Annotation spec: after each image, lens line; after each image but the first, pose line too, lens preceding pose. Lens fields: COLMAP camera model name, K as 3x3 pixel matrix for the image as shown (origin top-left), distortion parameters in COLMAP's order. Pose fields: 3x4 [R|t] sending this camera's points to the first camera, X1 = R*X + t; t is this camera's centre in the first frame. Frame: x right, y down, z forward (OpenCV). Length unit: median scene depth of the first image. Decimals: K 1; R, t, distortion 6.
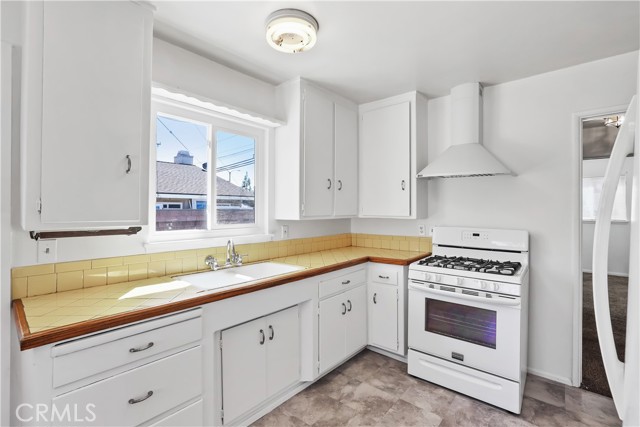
lens RADIAL K [[291.6, 0, 320.6], [0, 291.6, 208.0], [0, 0, 1]] dist [-0.037199, 0.000182]
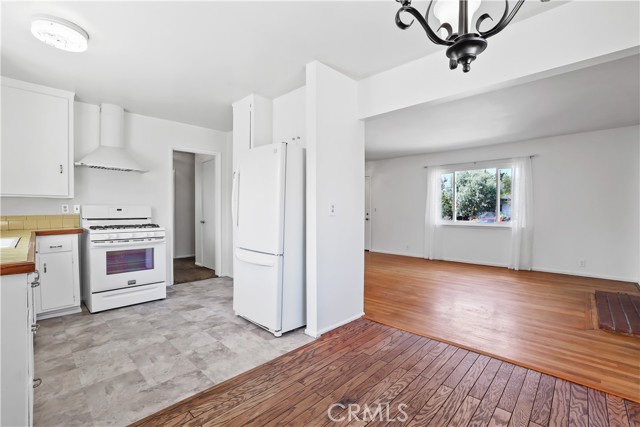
lens RADIAL K [[281.6, 0, 320.0], [0, 281.6, 212.4], [0, 0, 1]] dist [-0.038616, 0.013299]
pose [[0.057245, -0.012298, 0.998284, -0.874546], [-0.003811, 0.999914, 0.012537, 0.088767], [-0.998353, -0.004523, 0.057193, -0.122418]]
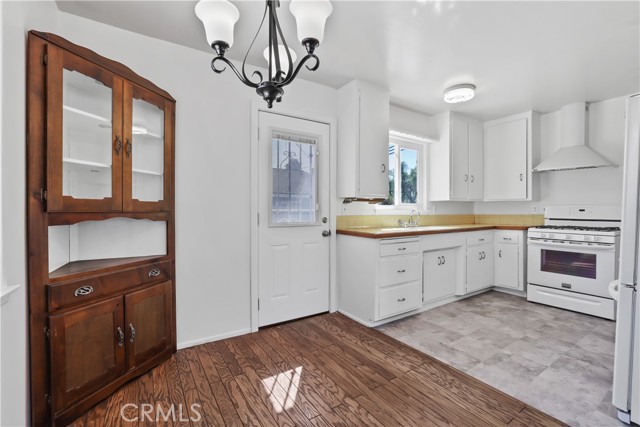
lens RADIAL K [[281.6, 0, 320.0], [0, 281.6, 212.4], [0, 0, 1]] dist [-0.038616, 0.013299]
pose [[0.958825, 0.000364, -0.283998, -0.321464], [0.002227, 0.999959, 0.008801, 0.093267], [0.283990, -0.009071, 0.958784, -0.684721]]
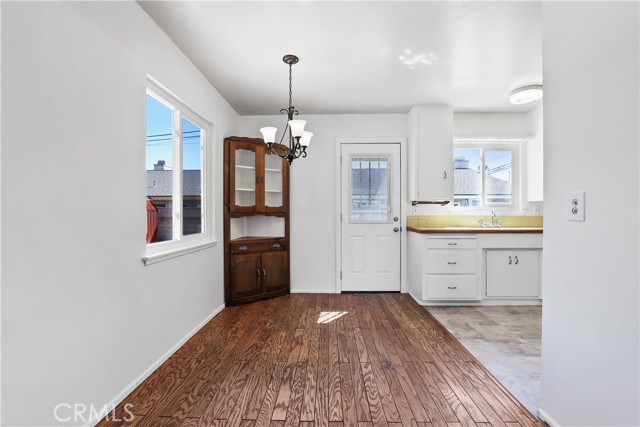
lens RADIAL K [[290.6, 0, 320.0], [0, 290.6, 213.5], [0, 0, 1]] dist [-0.022245, 0.000099]
pose [[0.630149, 0.000410, -0.776474, 0.353834], [0.004407, 0.999982, 0.004105, 0.098493], [0.776461, -0.006008, 0.630136, -0.853243]]
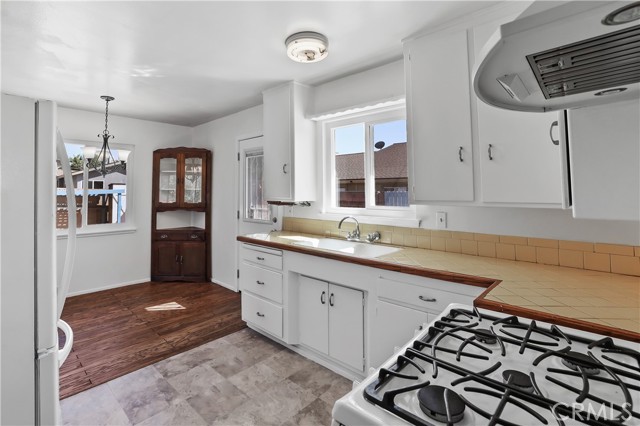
lens RADIAL K [[297.8, 0, 308.0], [0, 297.8, 181.7], [0, 0, 1]] dist [-0.028096, 0.000171]
pose [[-0.053807, -0.038762, -0.997799, 0.798712], [0.003033, 0.999235, -0.038982, 0.008212], [0.998547, -0.005124, -0.053648, 0.760618]]
